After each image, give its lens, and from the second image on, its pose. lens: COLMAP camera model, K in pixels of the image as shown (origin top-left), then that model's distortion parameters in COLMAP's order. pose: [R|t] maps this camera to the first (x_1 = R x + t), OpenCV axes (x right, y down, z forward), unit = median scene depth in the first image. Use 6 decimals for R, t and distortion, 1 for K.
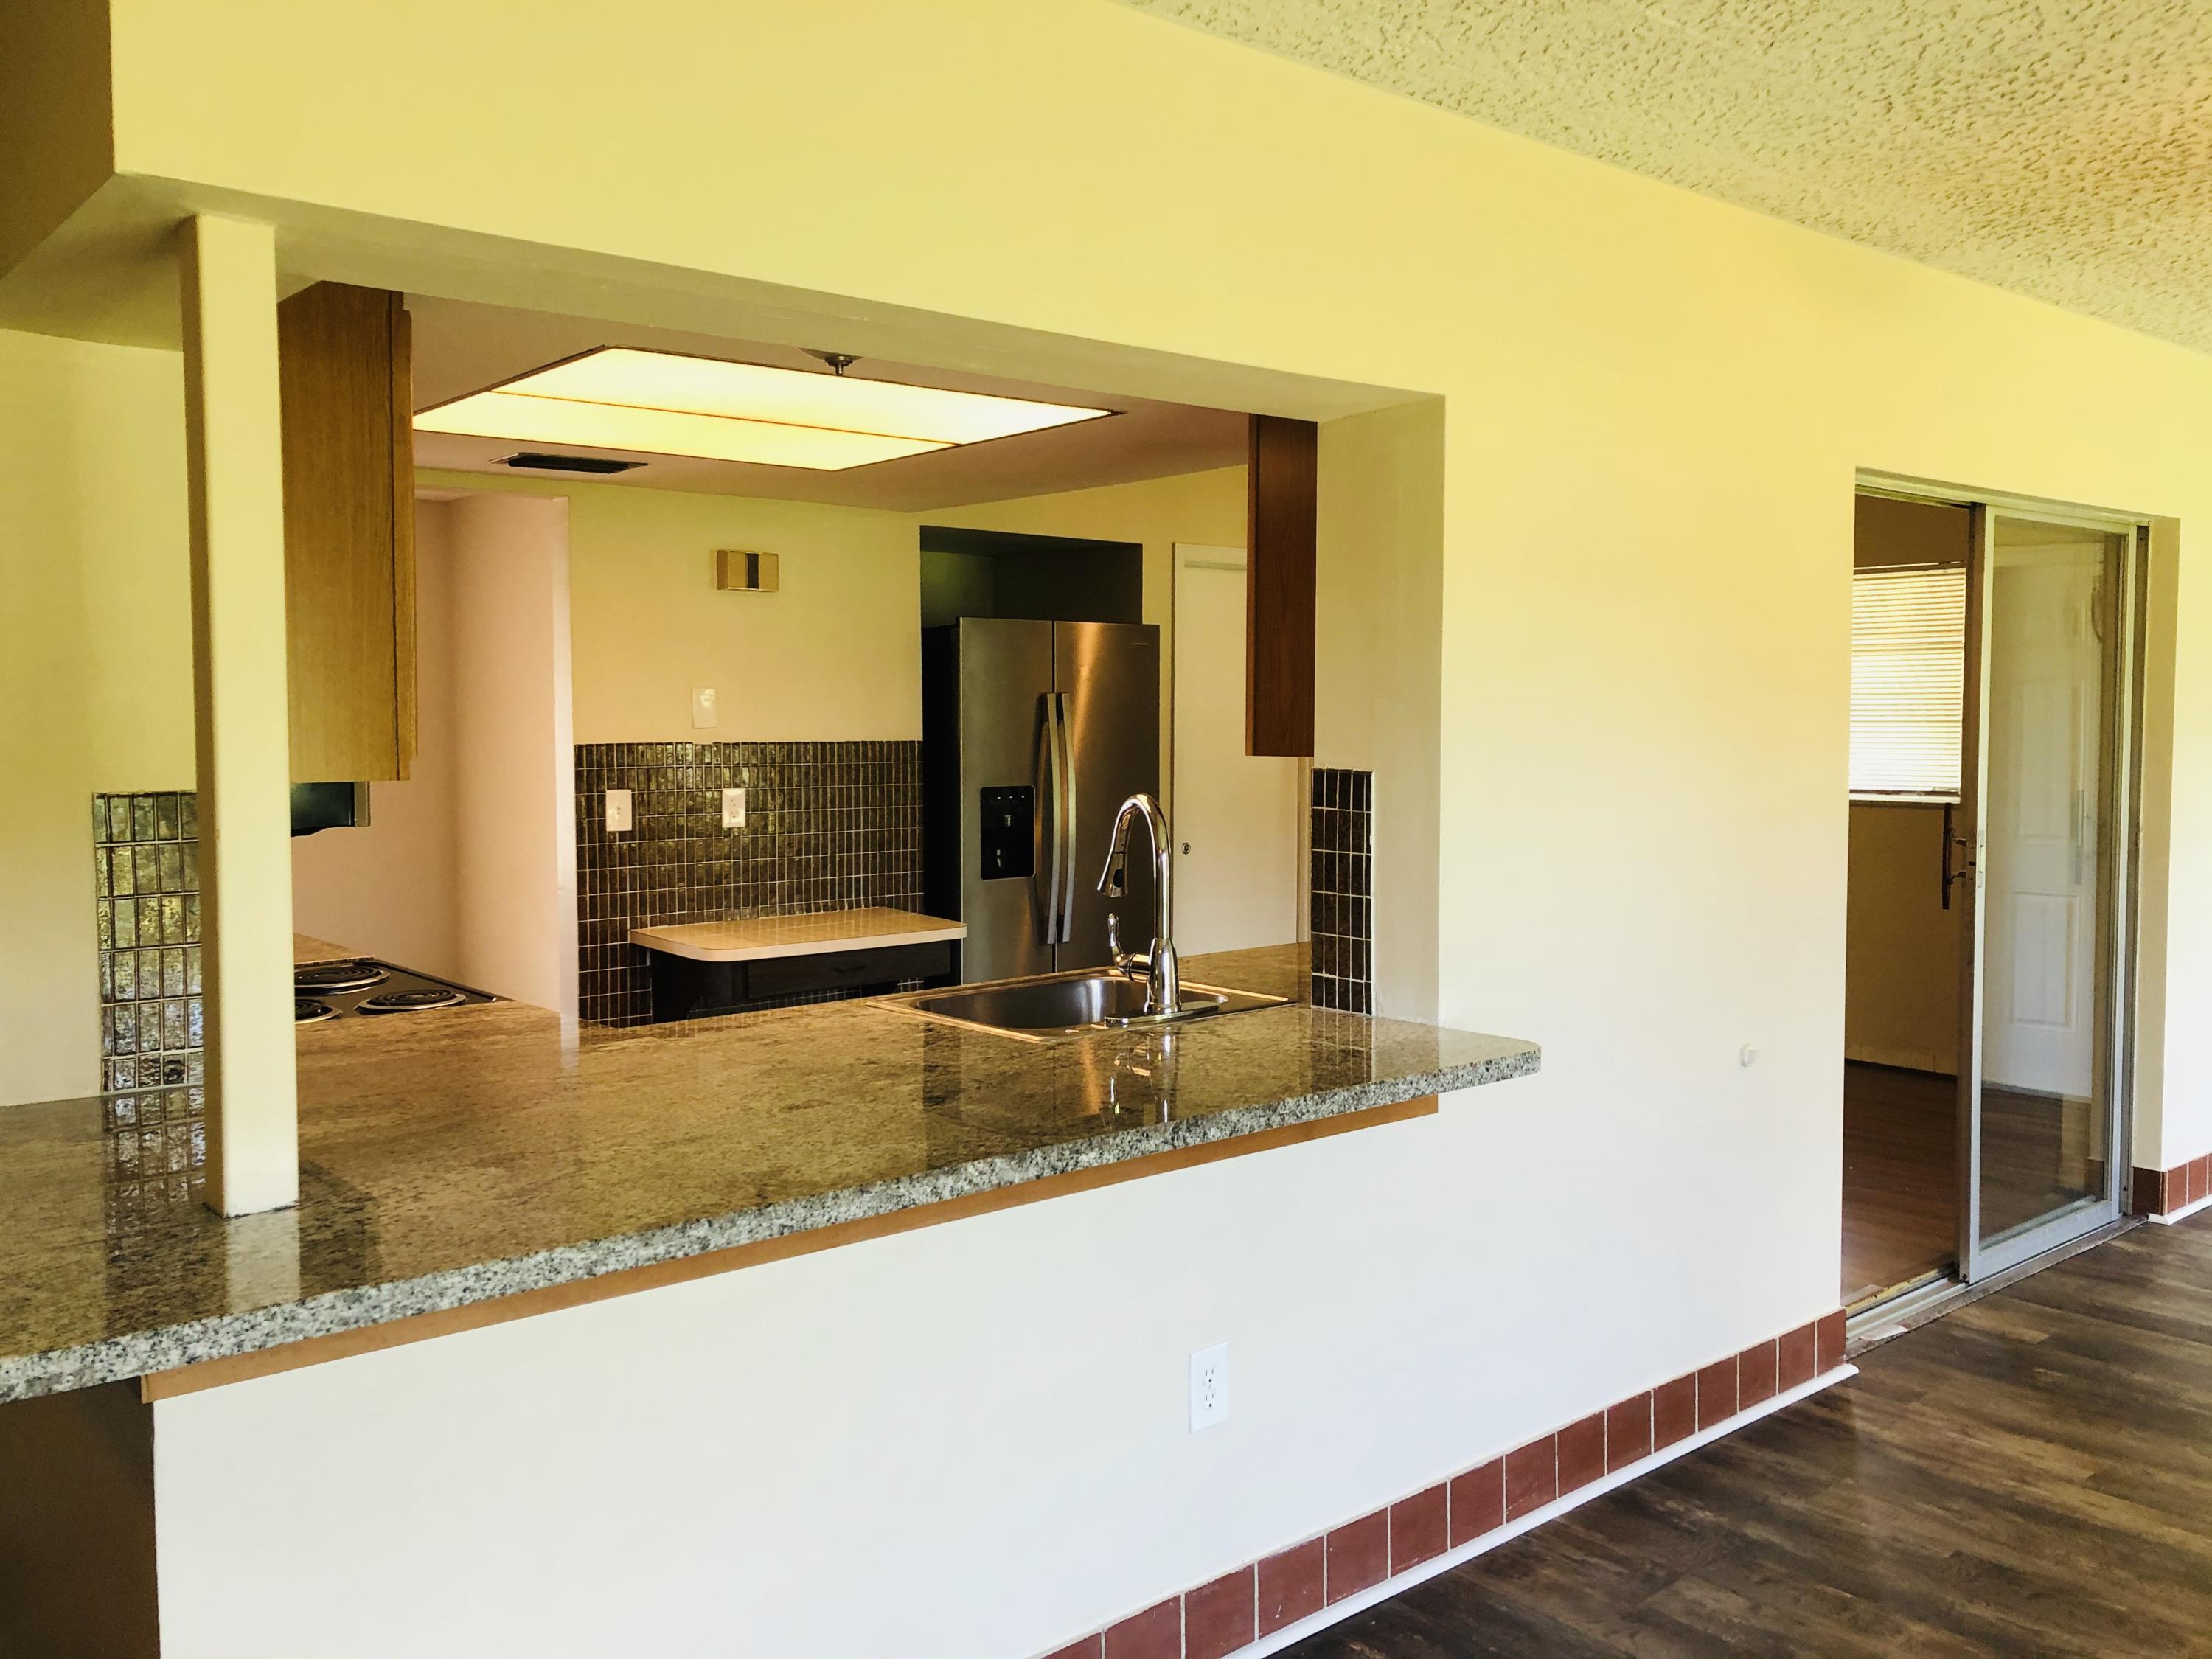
lens RADIAL K [[1696.2, 0, 1111.0], [0, 1696.2, 787.3], [0, 0, 1]] dist [-0.002177, -0.059610]
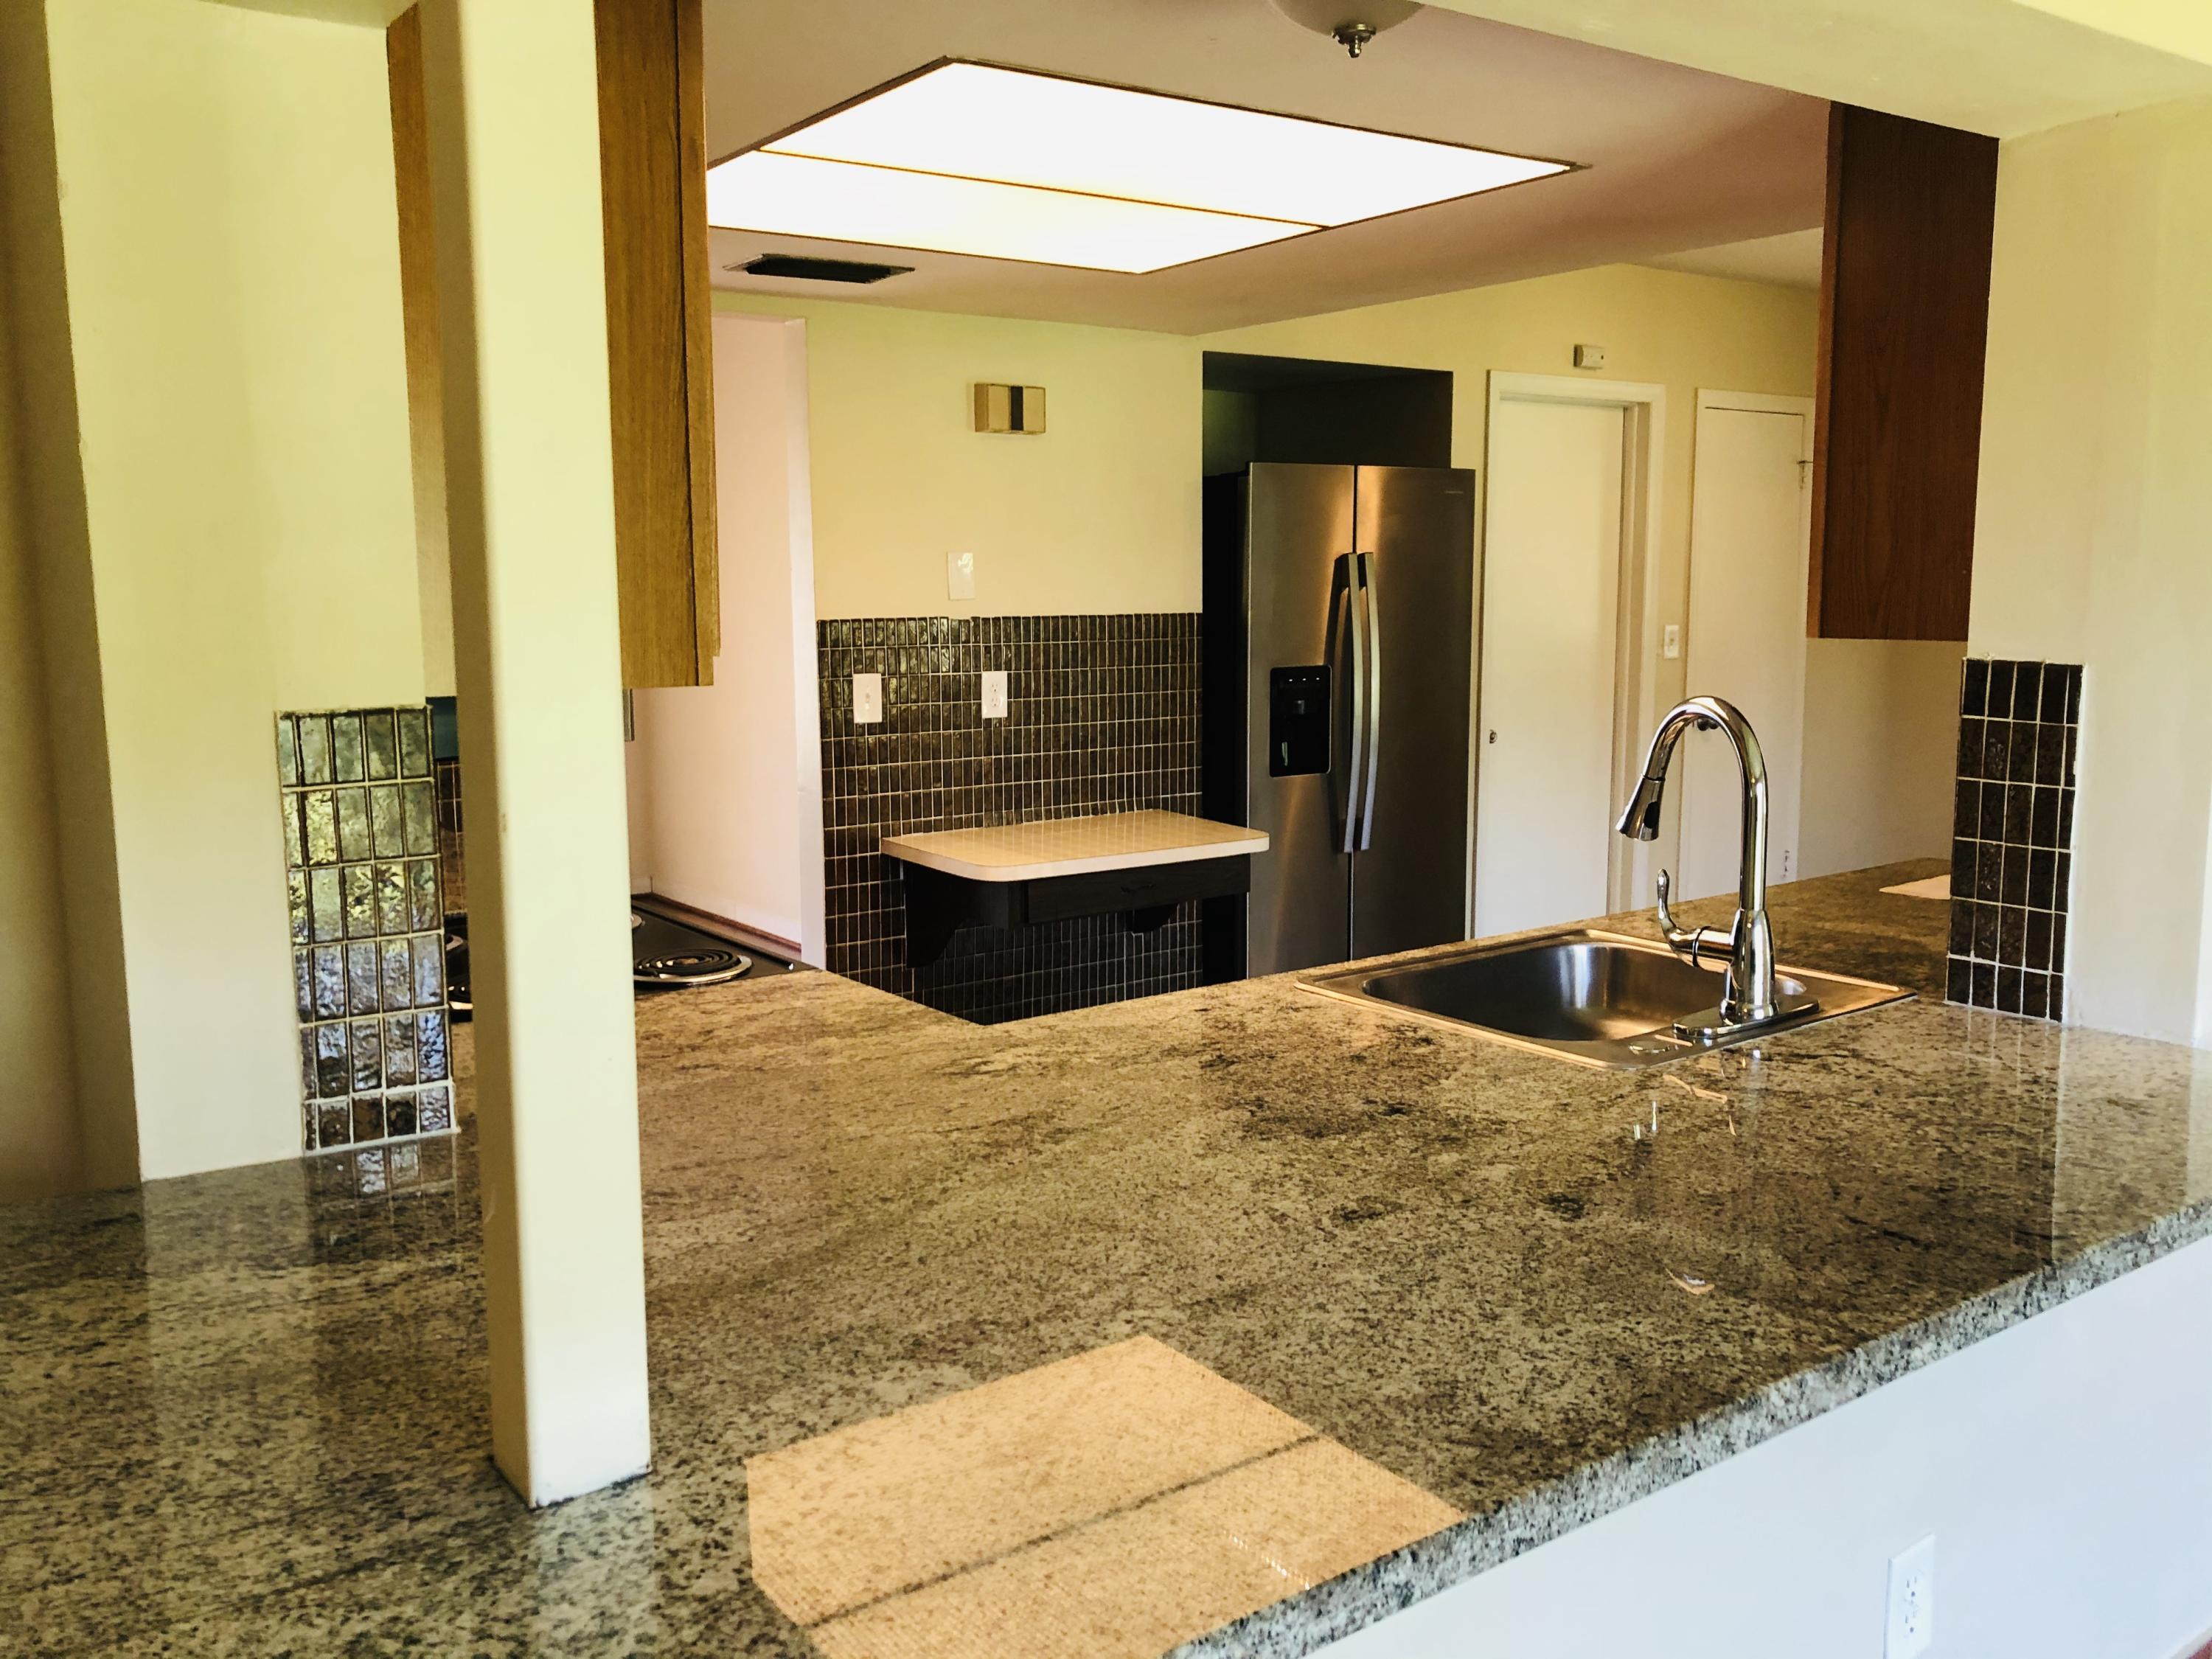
lens RADIAL K [[1837.3, 0, 1106.0], [0, 1837.3, 829.5], [0, 0, 1]] dist [0.056992, -0.239464]
pose [[0.992676, 0.008367, -0.120520, -0.060528], [0.002738, 0.995785, 0.091682, -0.005188], [0.120779, -0.091340, 0.988468, 0.100326]]
